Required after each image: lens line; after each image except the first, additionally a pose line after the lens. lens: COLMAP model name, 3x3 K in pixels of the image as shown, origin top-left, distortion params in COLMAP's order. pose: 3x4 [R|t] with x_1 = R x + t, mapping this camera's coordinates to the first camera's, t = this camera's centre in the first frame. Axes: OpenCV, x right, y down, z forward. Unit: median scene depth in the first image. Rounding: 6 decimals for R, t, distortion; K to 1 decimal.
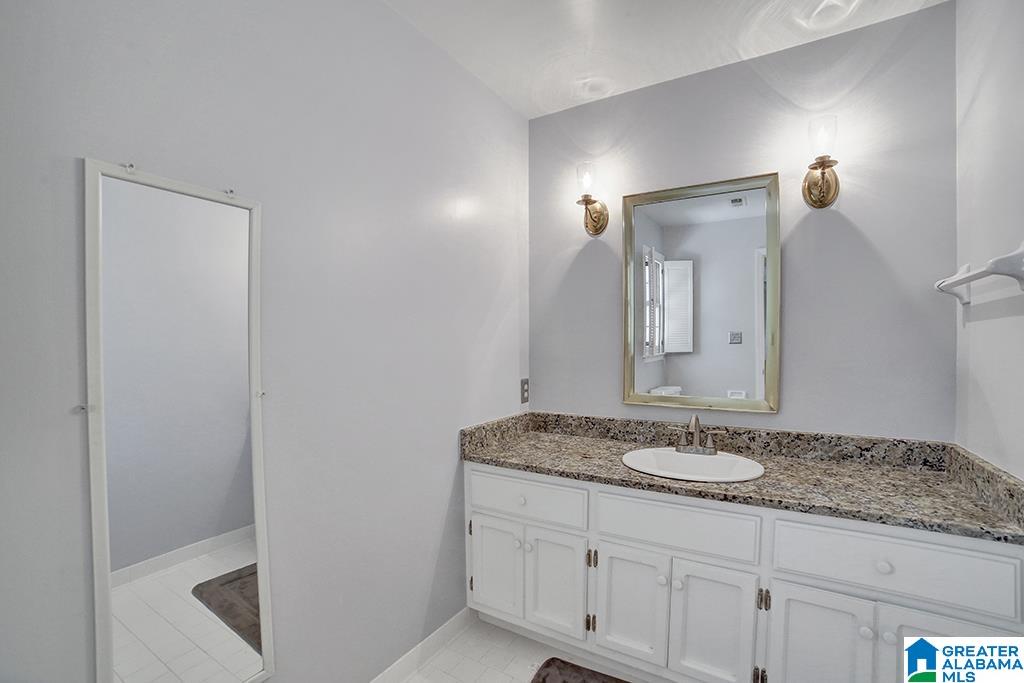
lens RADIAL K [[464.3, 0, 512.0], [0, 464.3, 341.5], [0, 0, 1]] dist [-0.039720, 0.000233]
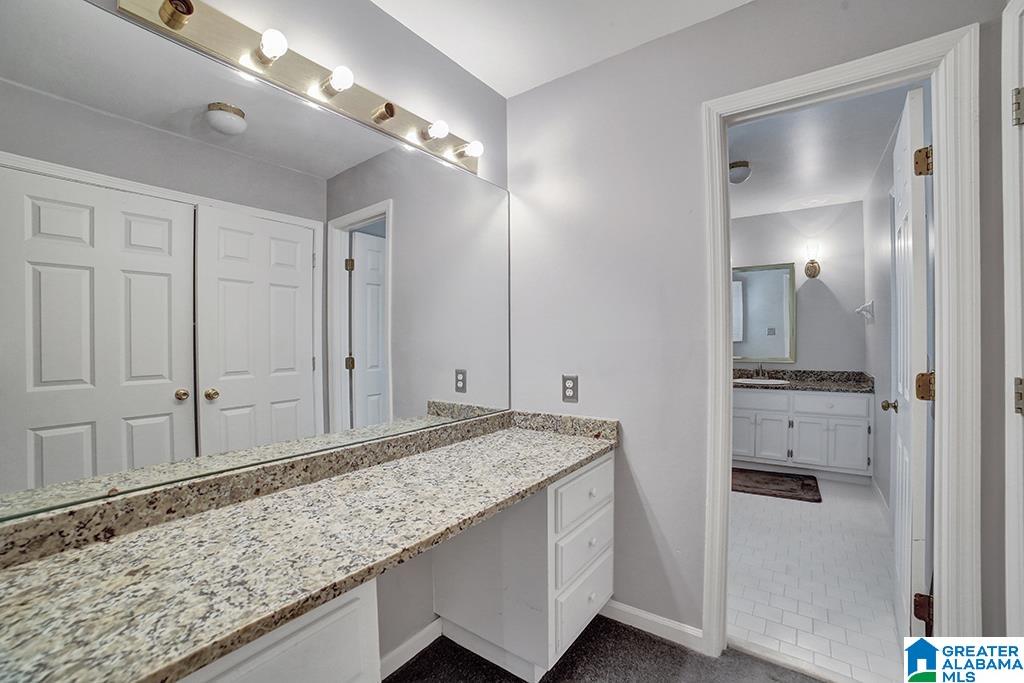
lens RADIAL K [[439.5, 0, 512.1], [0, 439.5, 334.9], [0, 0, 1]] dist [-0.036446, 0.000330]
pose [[0.997557, -0.012304, -0.068759, -0.761121], [0.012058, 0.999919, -0.003993, 0.000015], [0.068802, 0.003154, 0.997625, -1.399073]]
